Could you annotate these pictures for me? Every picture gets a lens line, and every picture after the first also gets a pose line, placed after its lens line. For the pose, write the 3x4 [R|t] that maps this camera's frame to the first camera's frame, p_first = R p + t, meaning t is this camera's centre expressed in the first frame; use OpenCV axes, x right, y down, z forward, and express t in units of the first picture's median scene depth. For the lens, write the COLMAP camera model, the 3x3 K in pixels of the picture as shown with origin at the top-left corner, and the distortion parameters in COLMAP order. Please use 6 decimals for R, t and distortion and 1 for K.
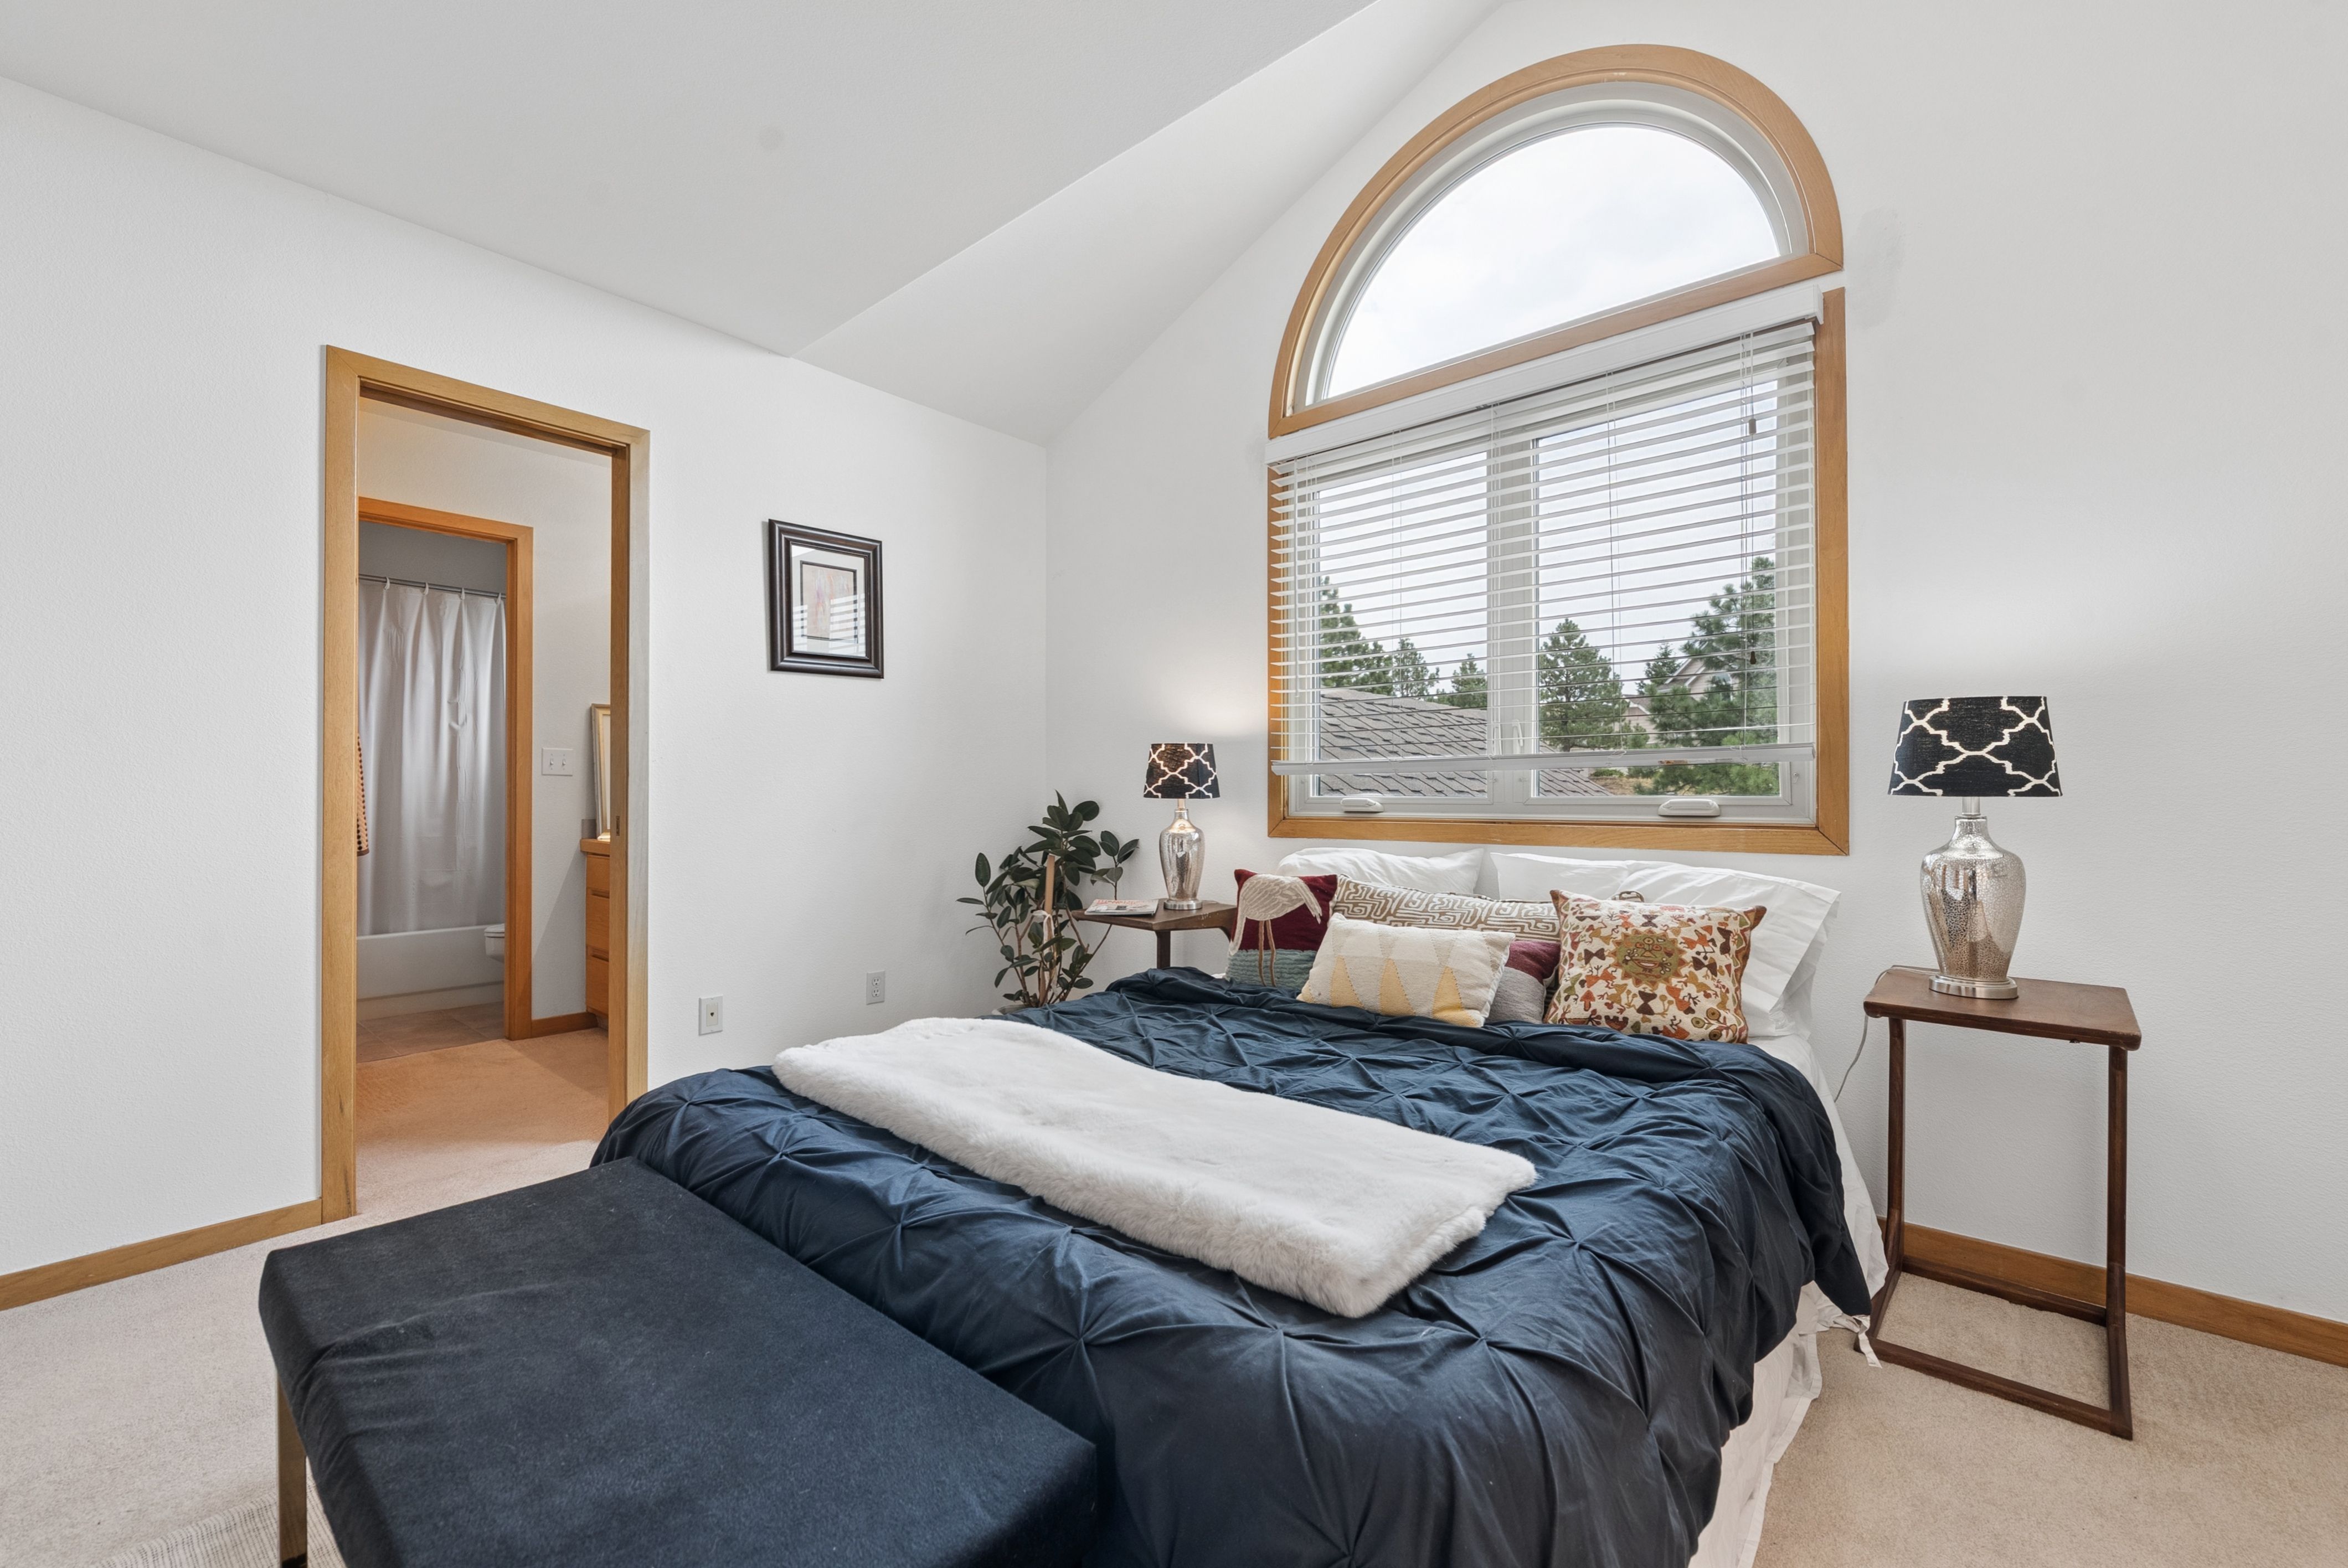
lens RADIAL K [[971.2, 0, 1174.0], [0, 971.2, 784.0], [0, 0, 1]] dist [-0.000325, -0.000031]
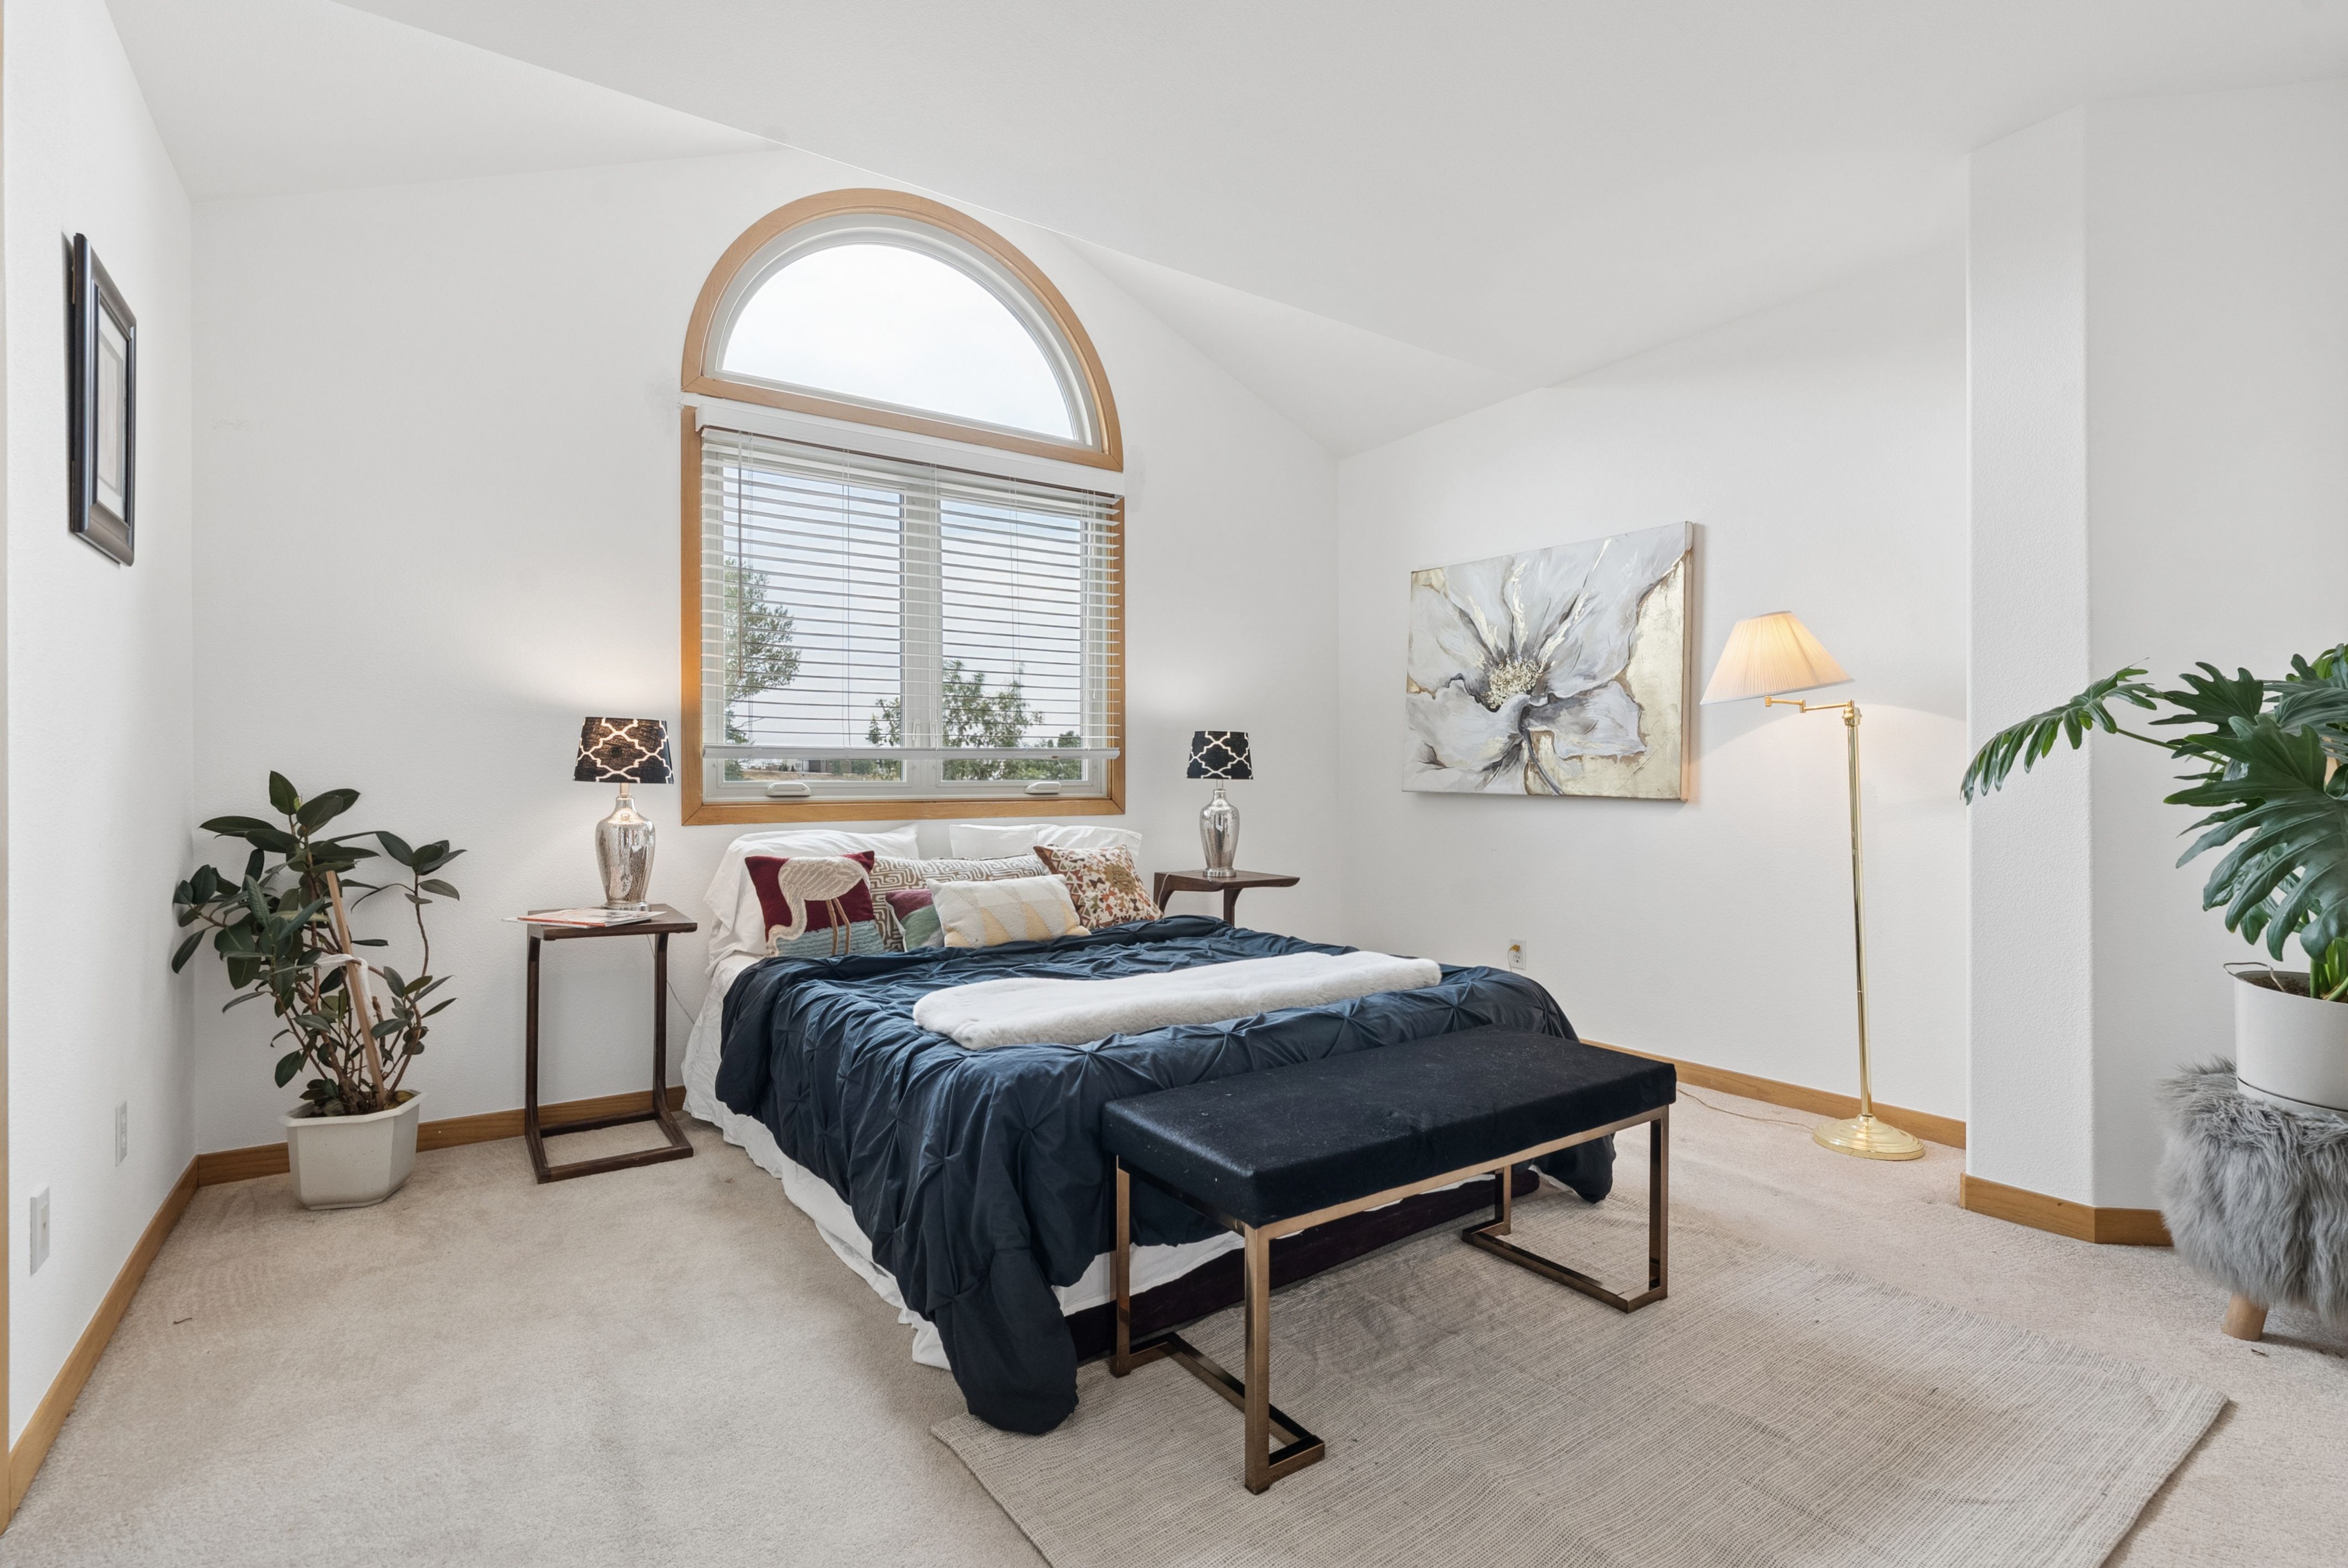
lens RADIAL K [[1139.1, 0, 1174.0], [0, 1139.1, 784.0], [0, 0, 1]] dist [0.002689, -0.000422]
pose [[0.234970, -0.001025, 0.972002, -1.065390], [-0.007558, 0.999967, 0.002881, 0.011291], [-0.971973, -0.008023, 0.234955, 0.374258]]
